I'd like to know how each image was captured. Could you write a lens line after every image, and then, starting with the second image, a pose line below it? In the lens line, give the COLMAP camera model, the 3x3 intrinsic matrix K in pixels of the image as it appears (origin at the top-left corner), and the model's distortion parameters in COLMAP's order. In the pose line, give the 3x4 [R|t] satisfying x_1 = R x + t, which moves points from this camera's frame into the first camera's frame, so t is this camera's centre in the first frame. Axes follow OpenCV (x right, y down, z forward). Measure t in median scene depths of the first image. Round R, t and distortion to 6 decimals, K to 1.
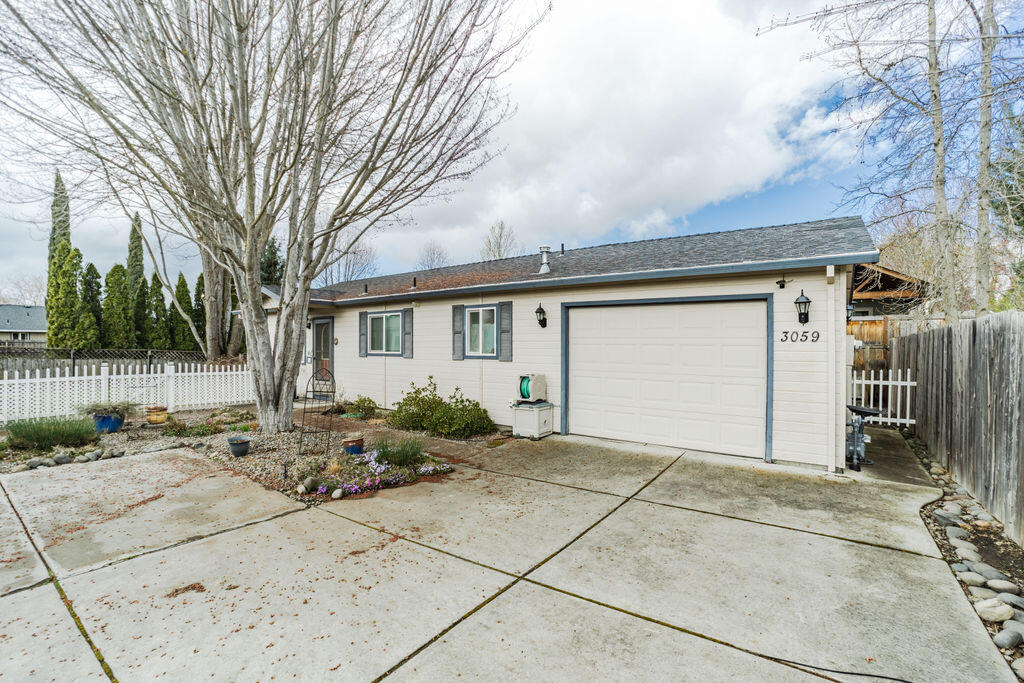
lens RADIAL K [[436.9, 0, 512.0], [0, 436.9, 341.5], [0, 0, 1]] dist [-0.034961, 0.000199]
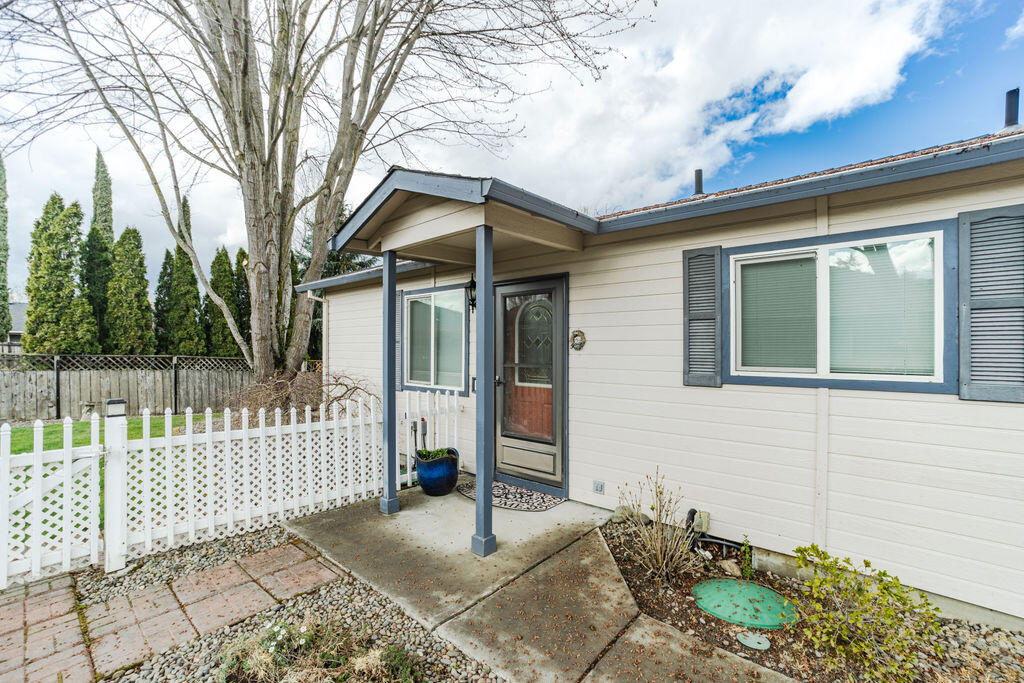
lens RADIAL K [[436.9, 0, 512.0], [0, 436.9, 341.5], [0, 0, 1]] dist [-0.034961, 0.000199]
pose [[0.995164, 0.000238, -0.098223, -0.296426], [-0.001155, 0.999956, -0.009277, 0.003010], [0.098216, 0.009345, 0.995121, 0.442689]]
